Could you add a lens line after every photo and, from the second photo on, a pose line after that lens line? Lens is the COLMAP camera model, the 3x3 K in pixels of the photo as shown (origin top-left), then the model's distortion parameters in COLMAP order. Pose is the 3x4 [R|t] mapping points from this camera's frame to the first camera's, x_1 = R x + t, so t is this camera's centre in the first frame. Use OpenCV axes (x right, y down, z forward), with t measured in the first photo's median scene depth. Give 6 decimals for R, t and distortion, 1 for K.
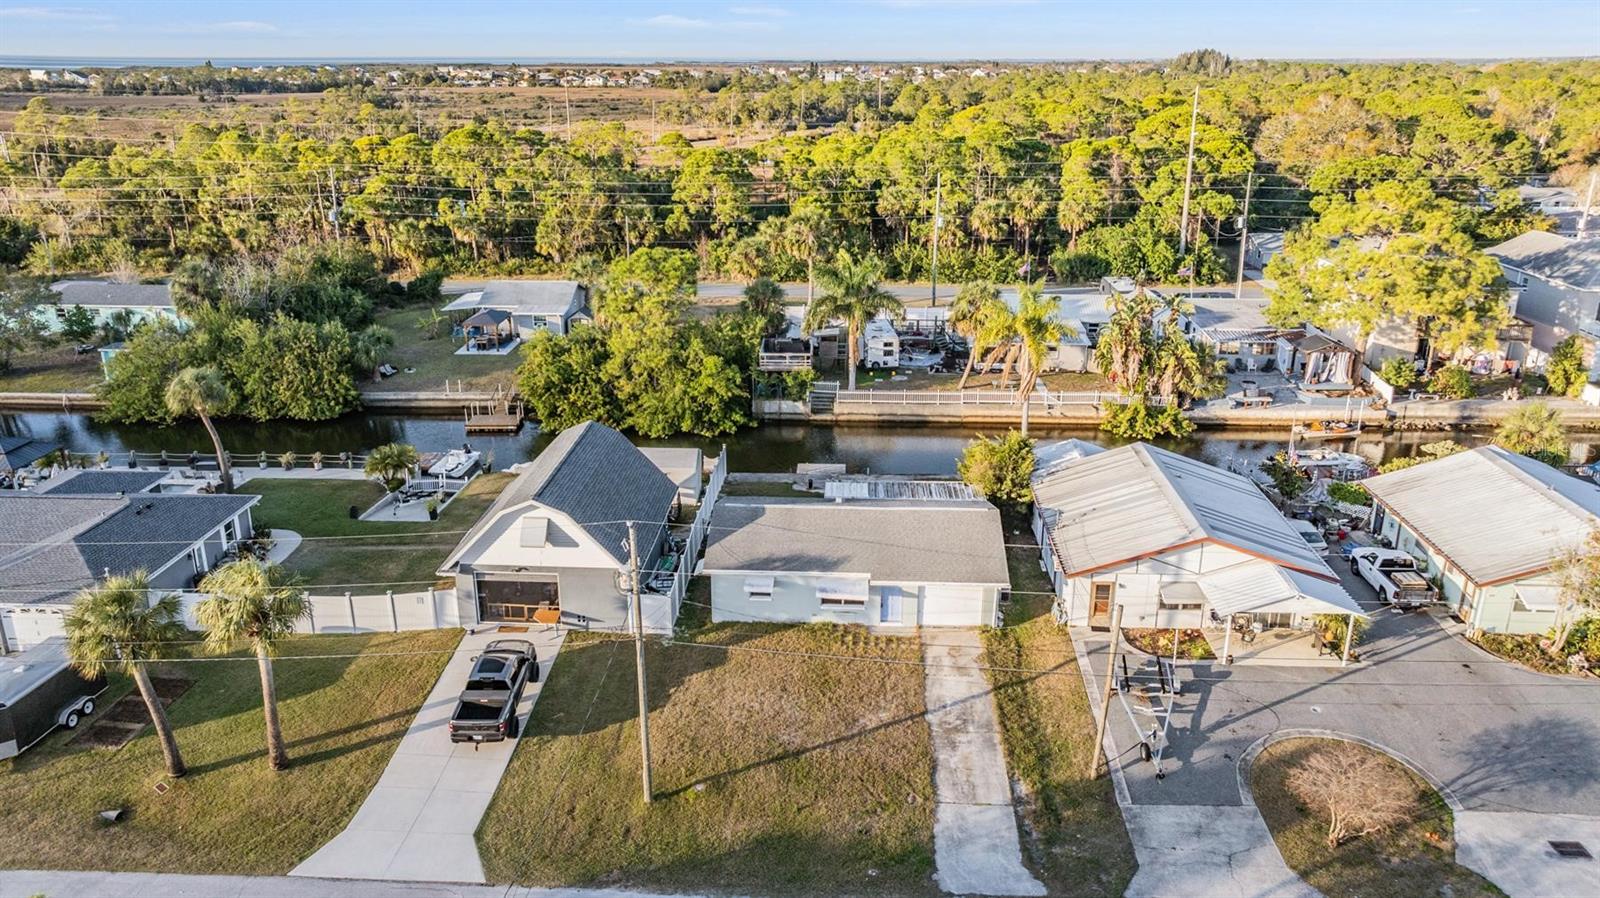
lens RADIAL K [[1141.7, 0, 800.0], [0, 1141.7, 449.0], [0, 0, 1]] dist [-0.018550, -0.001139]
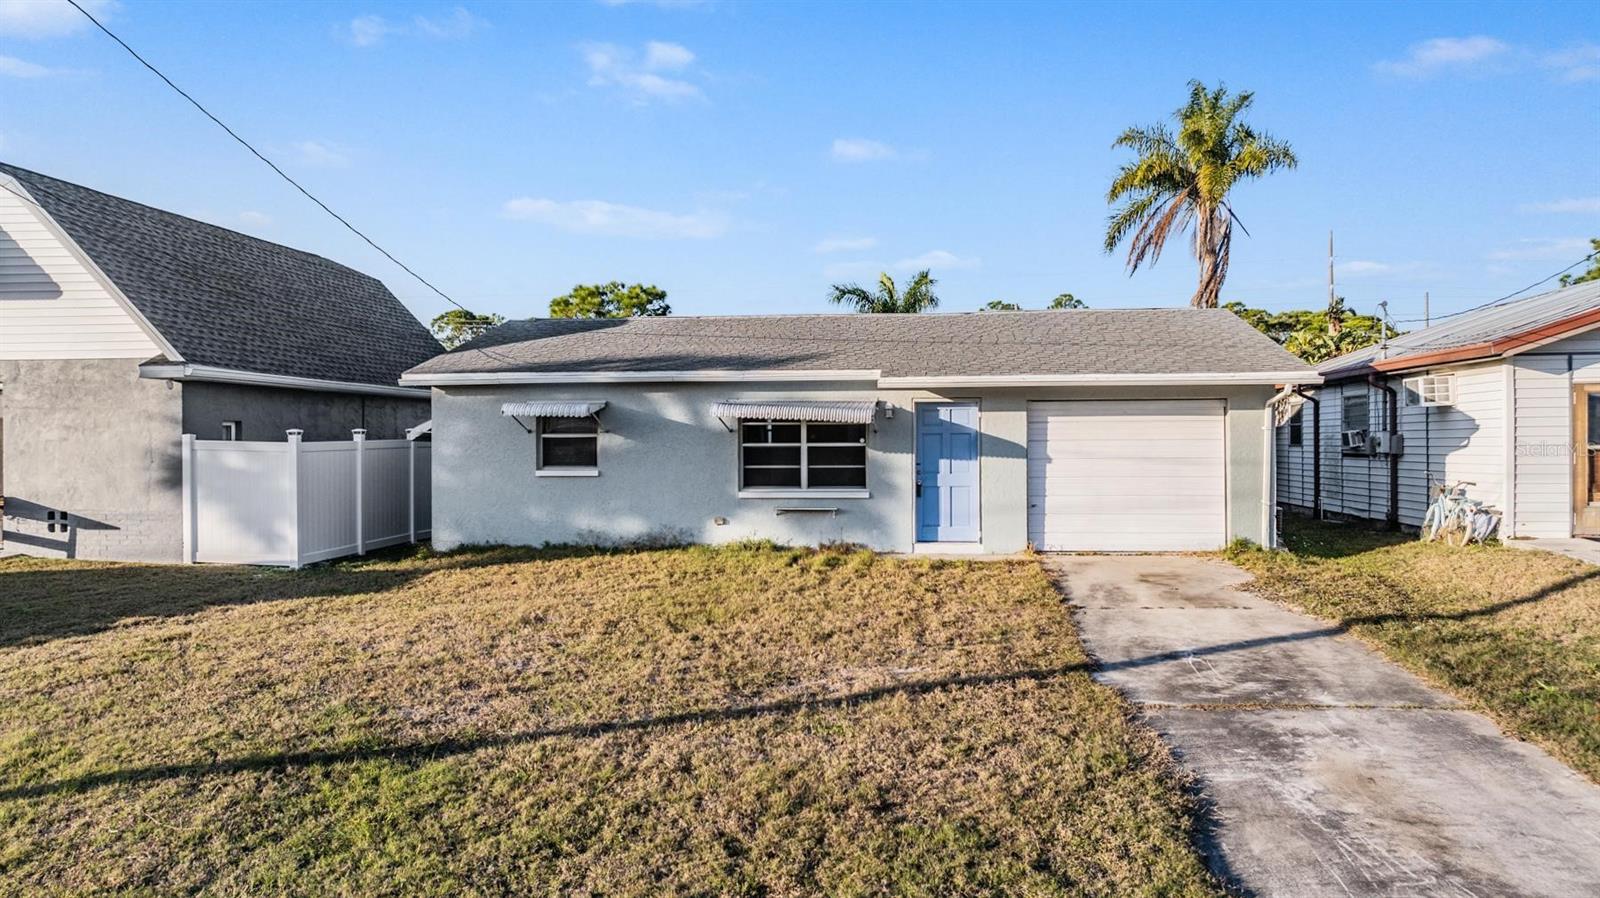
lens RADIAL K [[1141.7, 0, 800.0], [0, 1141.7, 449.0], [0, 0, 1]] dist [-0.018550, -0.001139]
pose [[0.998269, -0.002187, -0.058776, 0.032939], [-0.016272, 0.950034, -0.311722, 0.135945], [0.056521, 0.312138, 0.948354, 0.395179]]
